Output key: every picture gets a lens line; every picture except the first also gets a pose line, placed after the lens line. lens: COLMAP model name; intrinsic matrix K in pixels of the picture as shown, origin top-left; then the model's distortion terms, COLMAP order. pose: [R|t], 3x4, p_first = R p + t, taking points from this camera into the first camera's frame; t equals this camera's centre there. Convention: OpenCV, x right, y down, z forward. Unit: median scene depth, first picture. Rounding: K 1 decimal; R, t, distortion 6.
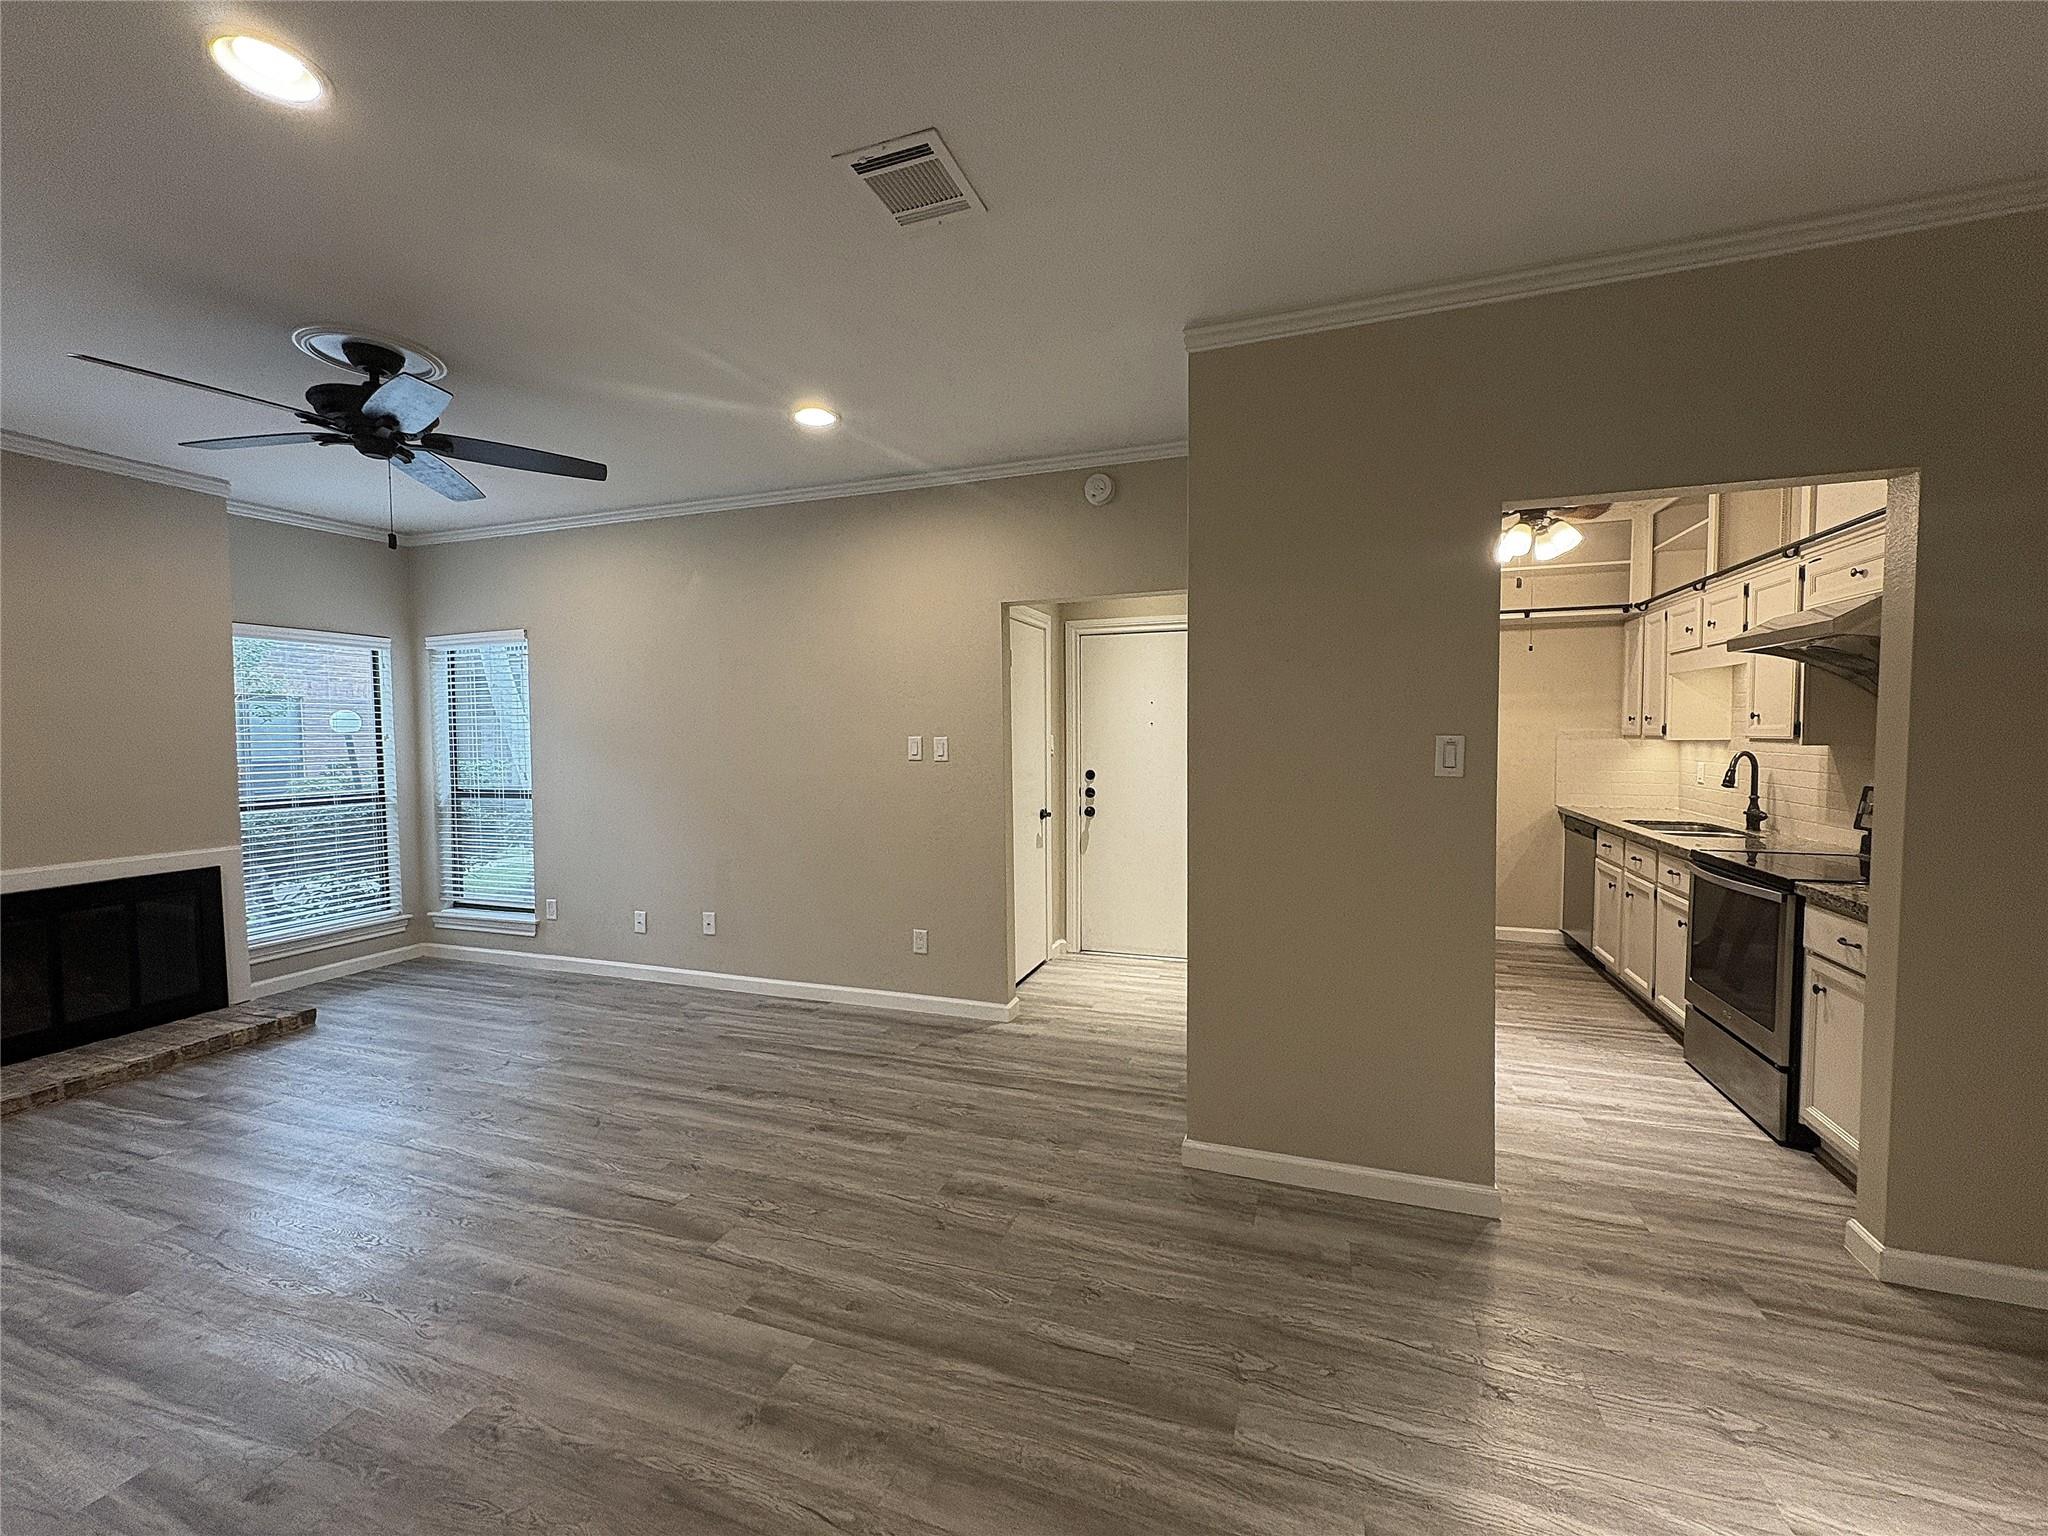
lens RADIAL K [[813.0, 0, 1018.4], [0, 813.0, 769.6], [0, 0, 1]] dist [0.000083, 0.000144]
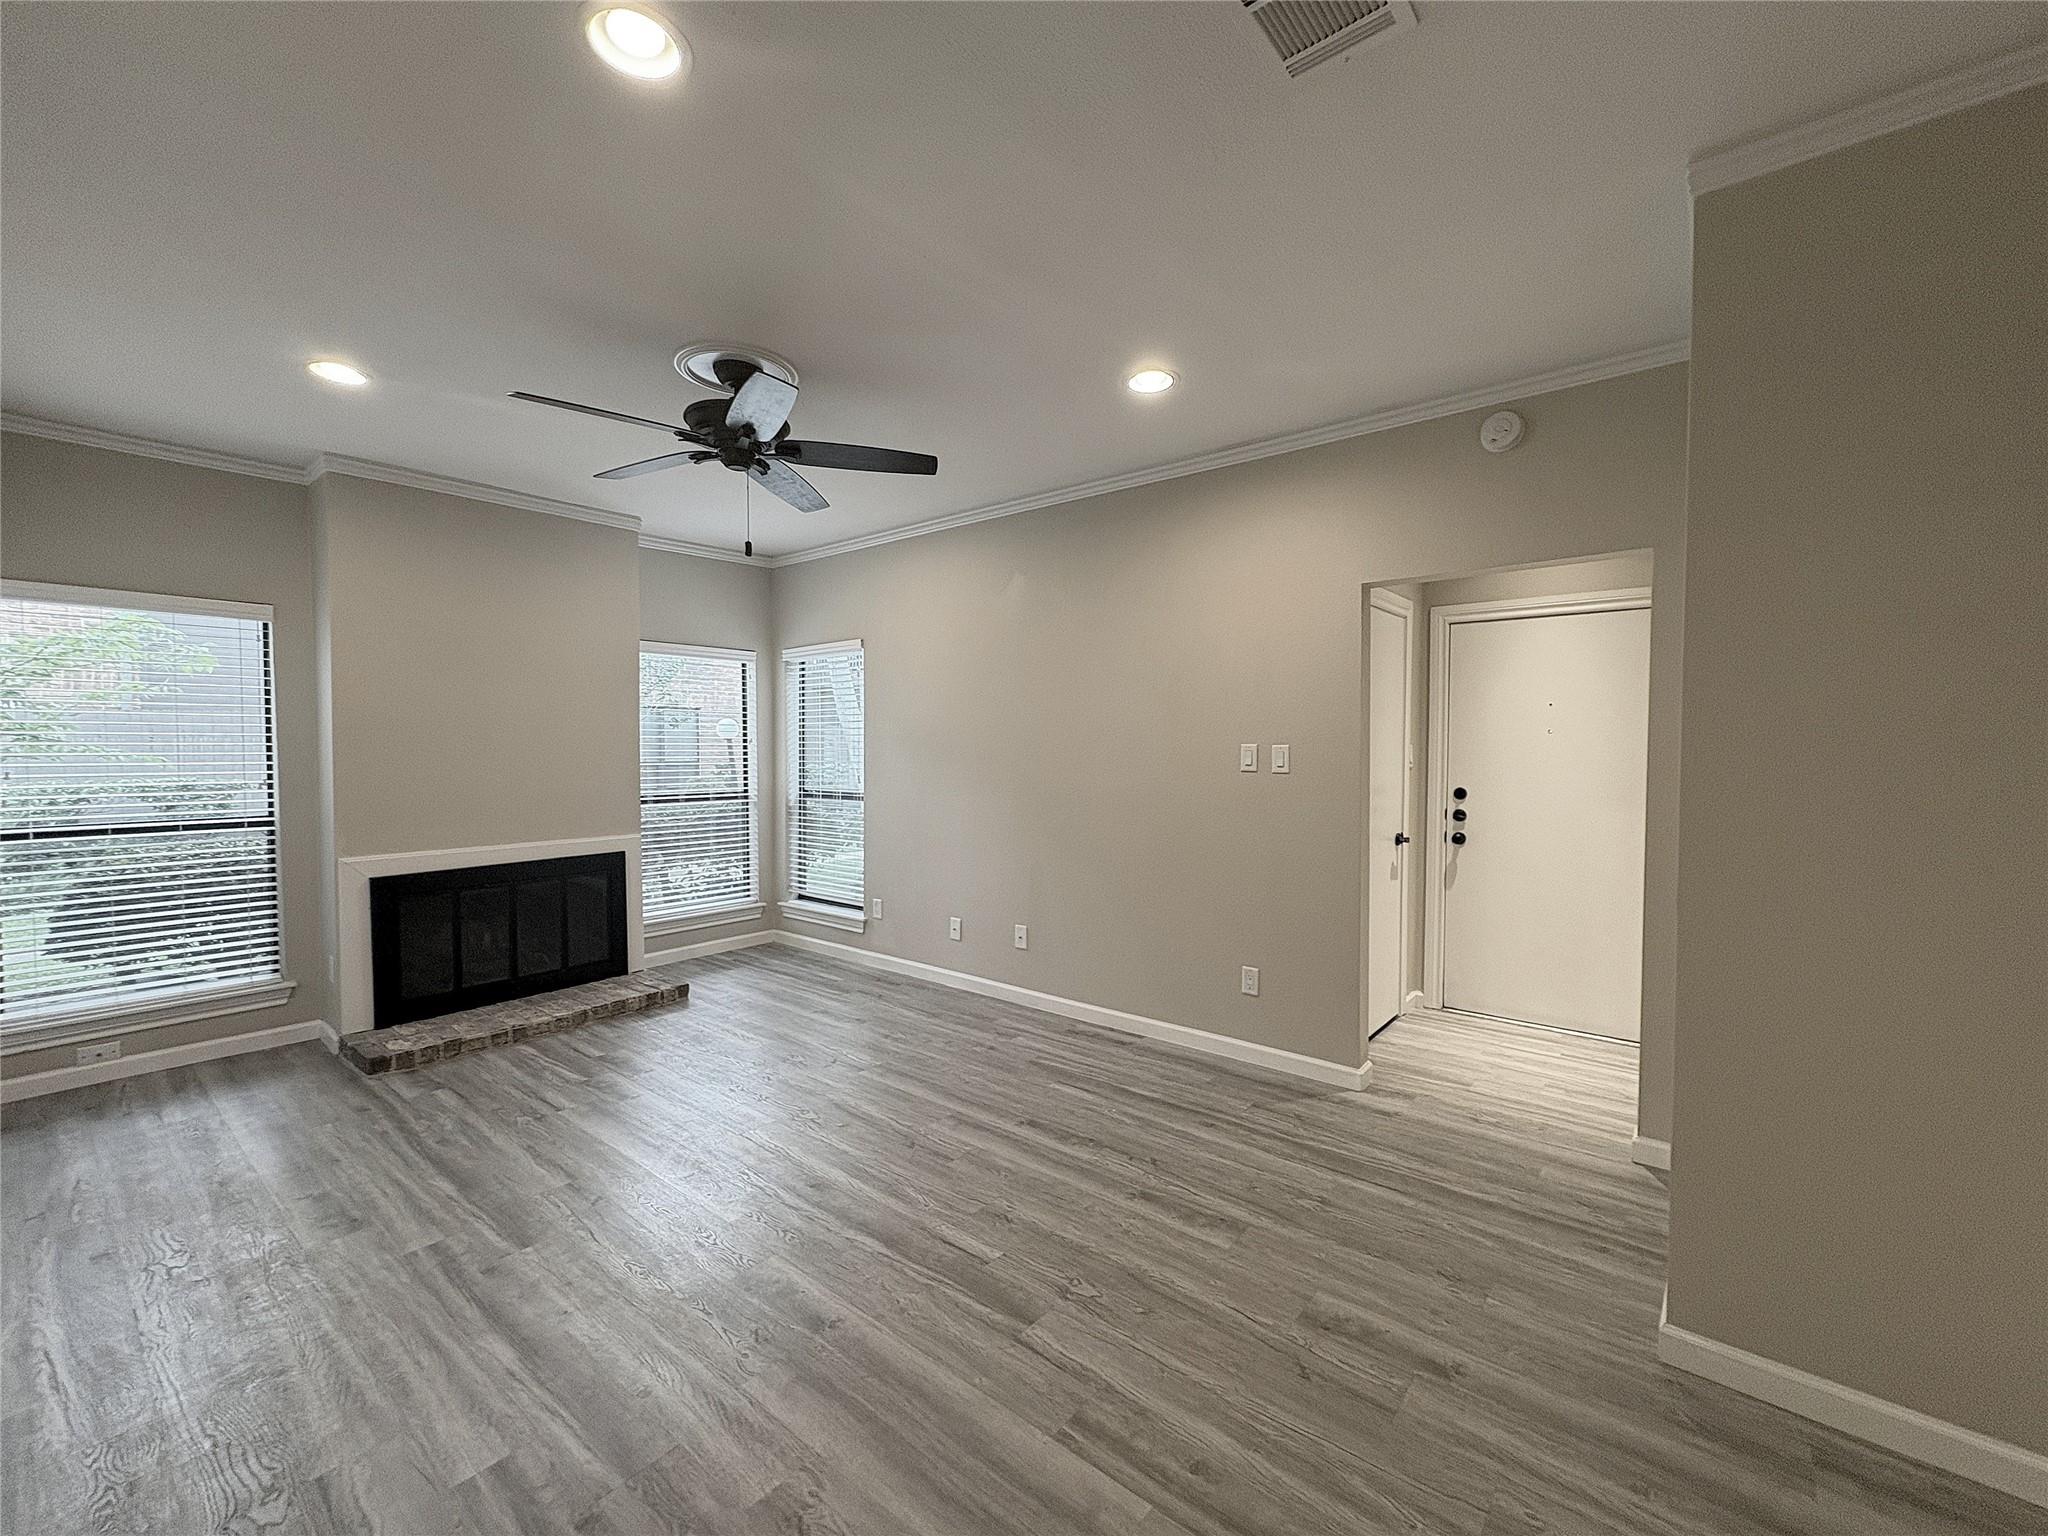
lens RADIAL K [[822.1, 0, 1029.6], [0, 822.1, 767.9], [0, 0, 1]] dist [-0.000287, -0.000021]
pose [[0.940865, 0.018322, -0.338285, -0.063515], [-0.023265, 0.999674, -0.010562, -0.000654], [0.337981, 0.017808, 0.940984, 0.118870]]
